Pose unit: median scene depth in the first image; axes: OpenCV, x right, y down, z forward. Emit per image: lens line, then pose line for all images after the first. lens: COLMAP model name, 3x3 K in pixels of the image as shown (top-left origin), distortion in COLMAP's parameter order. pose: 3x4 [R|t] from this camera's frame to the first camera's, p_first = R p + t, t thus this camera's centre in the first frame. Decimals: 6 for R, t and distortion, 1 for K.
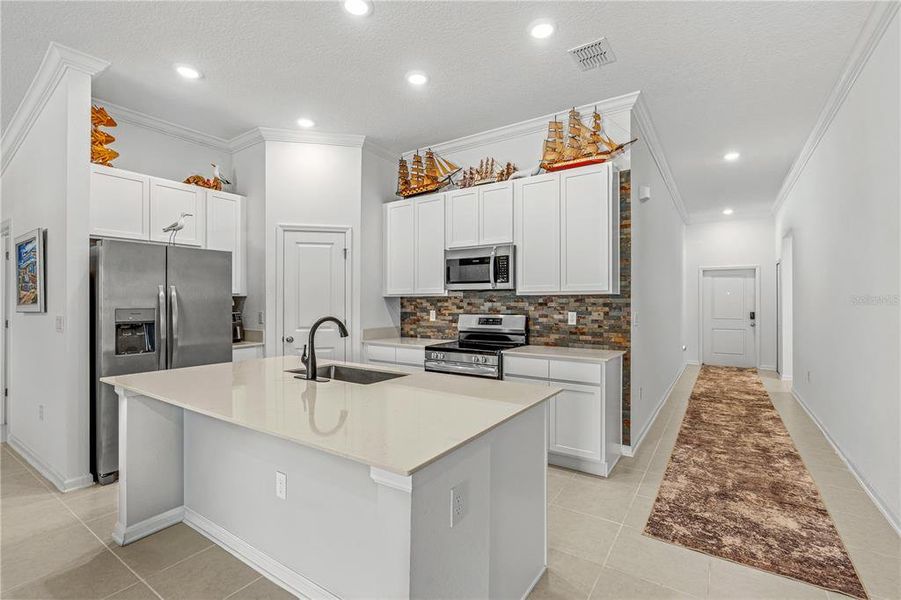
lens RADIAL K [[412.1, 0, 455.2], [0, 412.1, 305.3], [0, 0, 1]] dist [-0.002610, 0.000488]
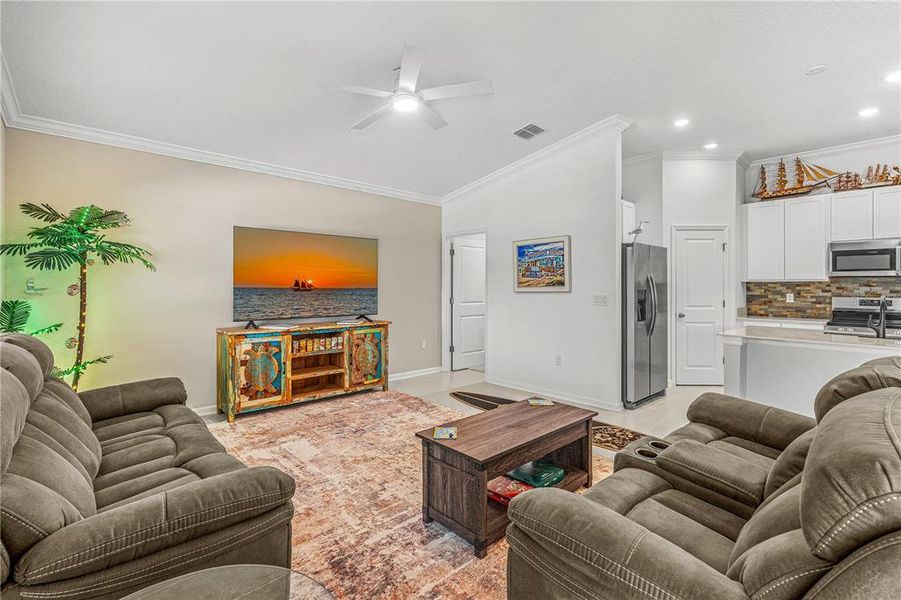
lens RADIAL K [[414.5, 0, 455.9], [0, 414.5, 288.1], [0, 0, 1]] dist [-0.000031, 0.000261]
pose [[0.973774, 0.003622, -0.227487, -0.815078], [-0.005009, 0.999972, -0.005522, 0.009279], [0.227461, 0.006516, 0.973765, -0.424681]]
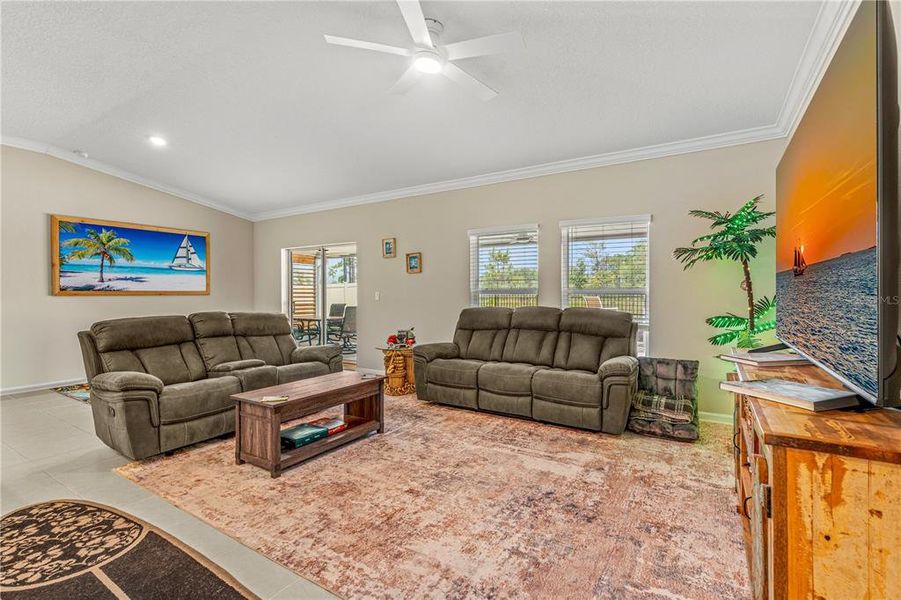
lens RADIAL K [[412.1, 0, 455.2], [0, 412.1, 305.3], [0, 0, 1]] dist [-0.002610, 0.000488]
pose [[-0.999480, 0.004613, -0.031926, -1.112360], [0.003432, 0.999311, 0.036952, 0.022259], [0.032074, 0.036823, -0.998807, 0.989538]]
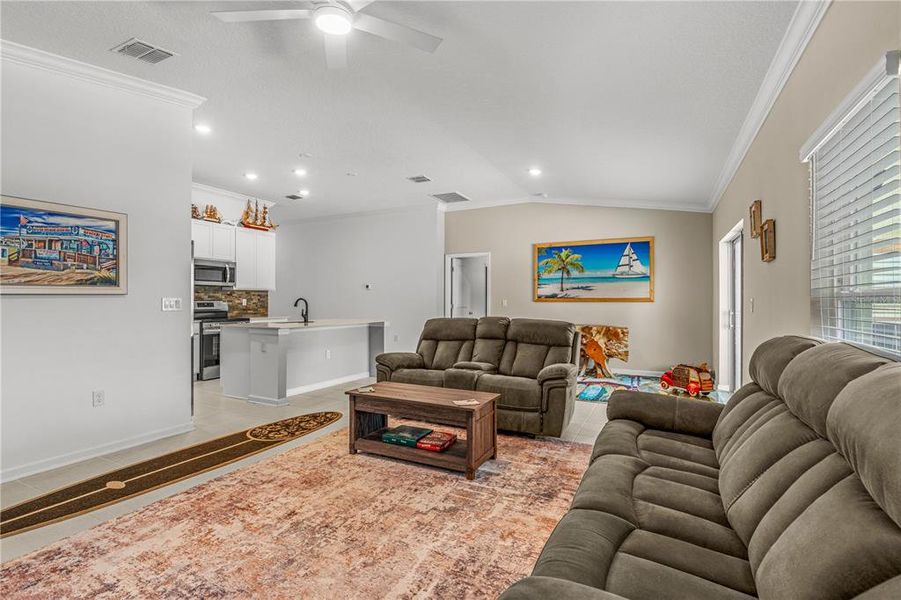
lens RADIAL K [[412.1, 0, 455.2], [0, 412.1, 305.3], [0, 0, 1]] dist [-0.002610, 0.000488]
pose [[-0.123582, -0.010778, 0.992276, -1.654040], [0.006361, 0.999912, 0.011653, 0.028042], [-0.992314, 0.007752, -0.123503, 0.228341]]
